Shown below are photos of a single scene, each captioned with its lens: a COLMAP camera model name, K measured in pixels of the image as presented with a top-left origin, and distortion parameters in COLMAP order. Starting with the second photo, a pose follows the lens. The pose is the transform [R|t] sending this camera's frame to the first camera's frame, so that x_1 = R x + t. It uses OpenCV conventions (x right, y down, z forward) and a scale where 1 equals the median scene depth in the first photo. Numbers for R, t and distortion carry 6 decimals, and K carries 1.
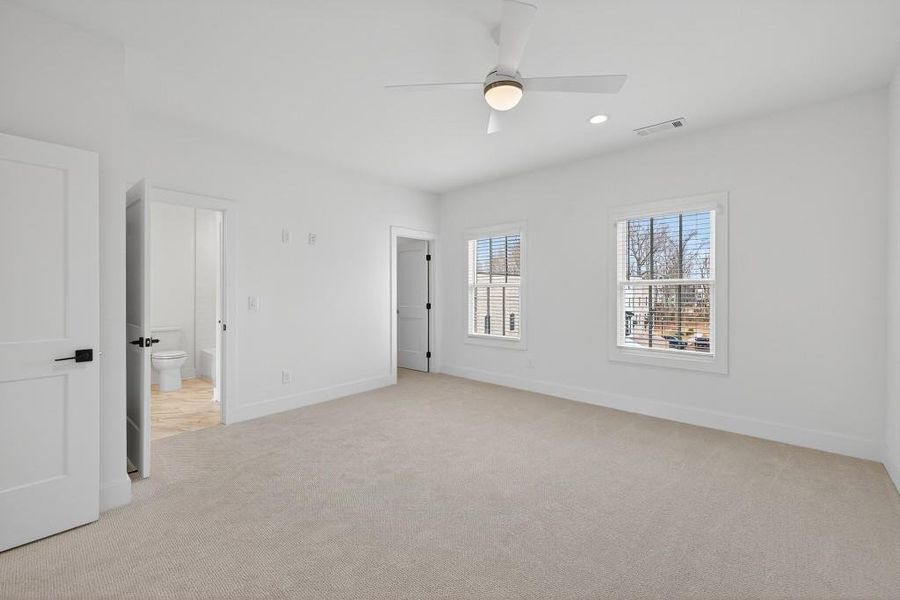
lens RADIAL K [[375.8, 0, 449.4], [0, 375.8, 294.8], [0, 0, 1]] dist [0.003210, 0.000038]
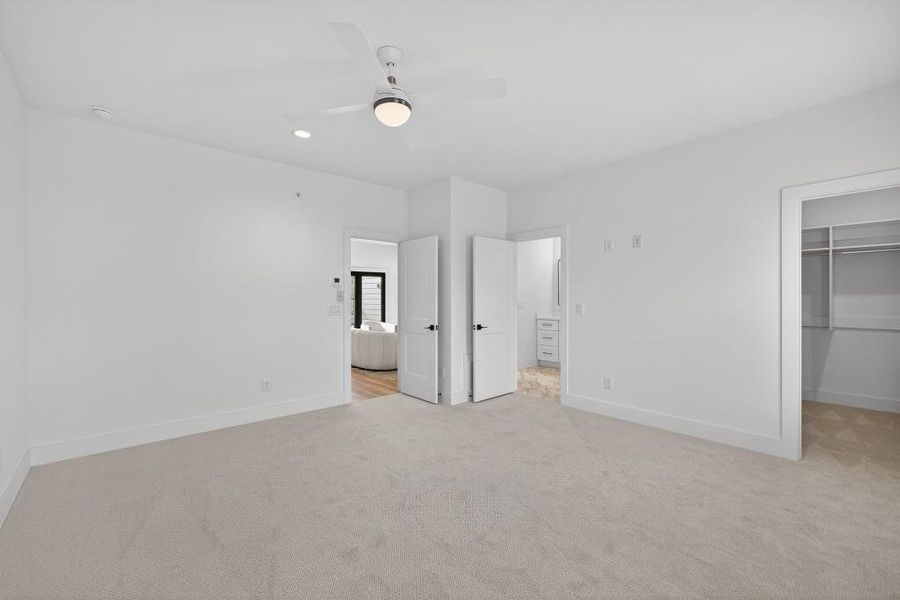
lens RADIAL K [[375.8, 0, 449.4], [0, 375.8, 294.8], [0, 0, 1]] dist [0.003210, 0.000038]
pose [[-0.118862, -0.013941, -0.992813, 0.593178], [-0.008679, 0.999878, -0.013001, -0.003360], [0.992873, 0.007071, -0.118968, 0.652603]]
